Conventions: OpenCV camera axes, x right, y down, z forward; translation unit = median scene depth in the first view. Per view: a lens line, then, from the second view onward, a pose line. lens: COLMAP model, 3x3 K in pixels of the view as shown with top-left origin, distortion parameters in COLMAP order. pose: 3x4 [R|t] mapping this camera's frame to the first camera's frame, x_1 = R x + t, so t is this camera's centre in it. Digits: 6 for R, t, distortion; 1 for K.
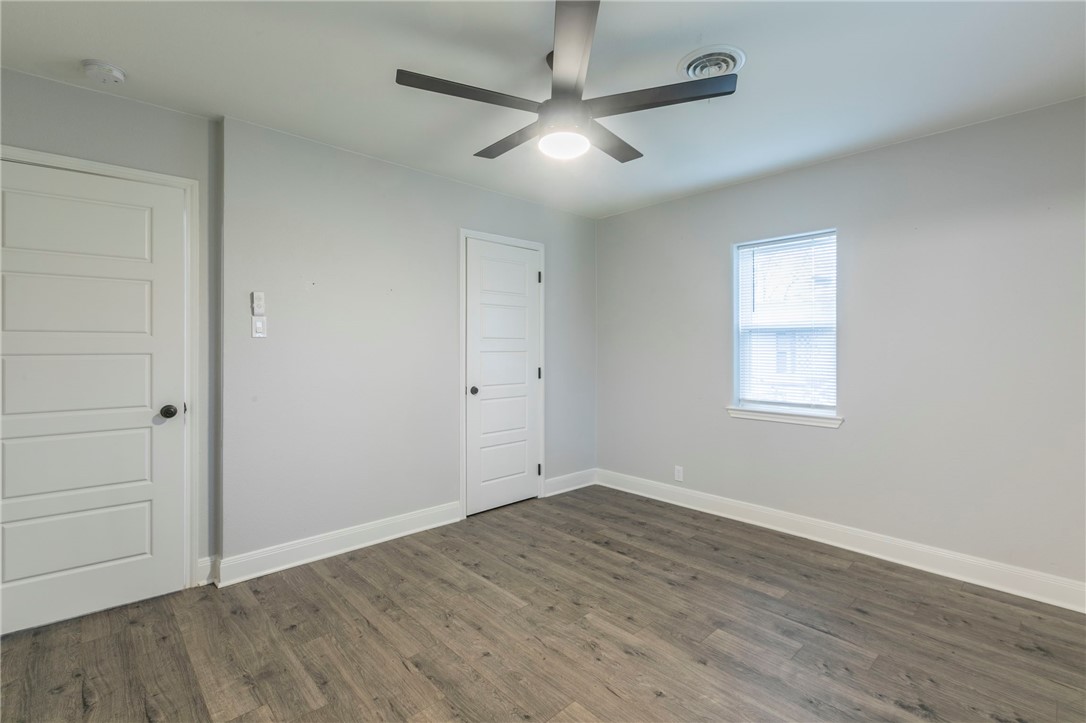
lens RADIAL K [[498.2, 0, 543.5], [0, 498.2, 364.1], [0, 0, 1]] dist [0.001018, -0.000914]
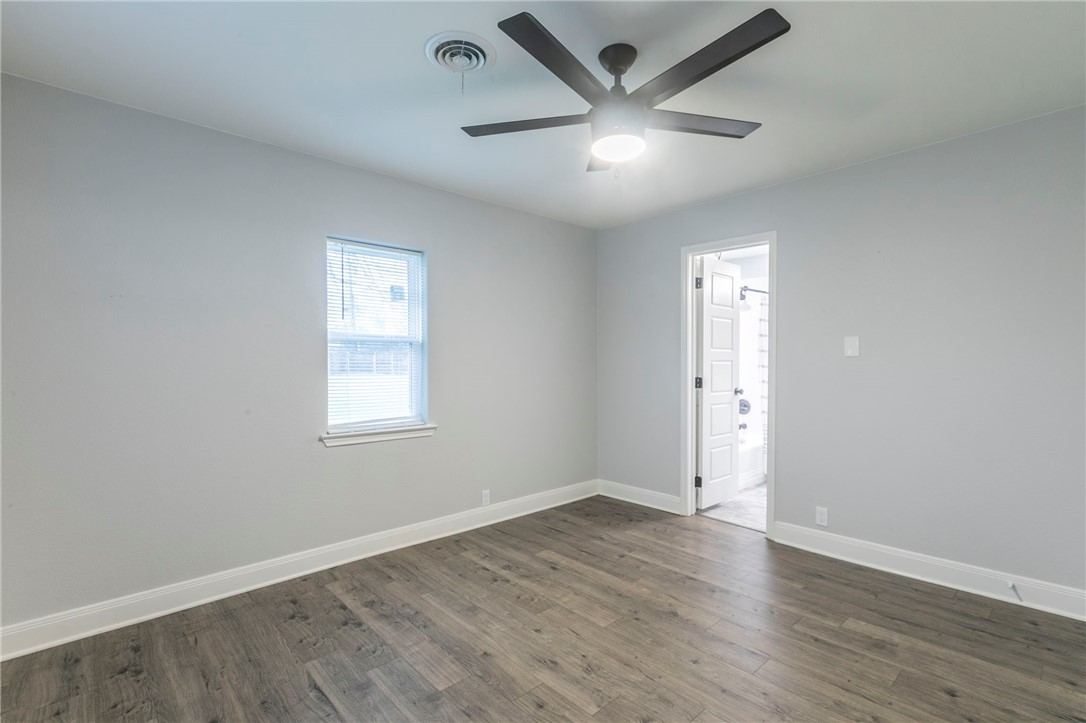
lens RADIAL K [[498.2, 0, 543.5], [0, 498.2, 364.1], [0, 0, 1]] dist [0.001018, -0.000914]
pose [[-0.999967, 0.001624, 0.007939, 0.153295], [0.001949, 0.999152, 0.041130, -0.050820], [-0.007866, 0.041144, -0.999122, 1.661985]]
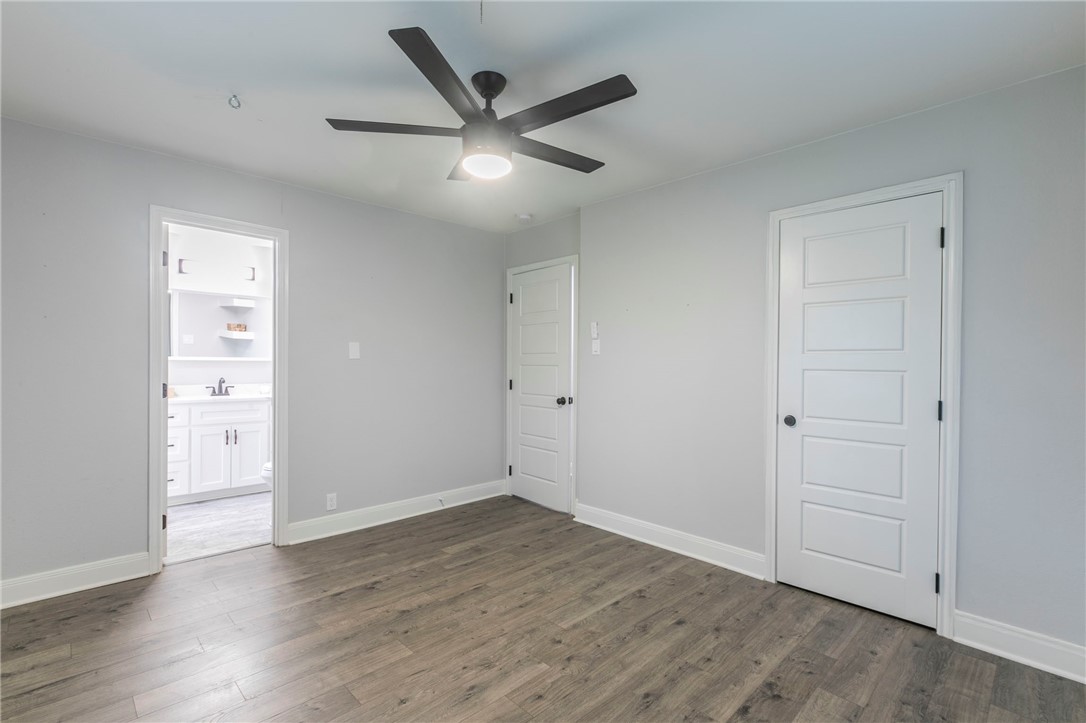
lens RADIAL K [[498.2, 0, 543.5], [0, 498.2, 364.1], [0, 0, 1]] dist [0.001018, -0.000914]
pose [[0.021137, 0.002262, -0.999774, 0.927103], [-0.043261, 0.999063, 0.001345, -0.027044], [0.998840, 0.043223, 0.021215, 0.915490]]
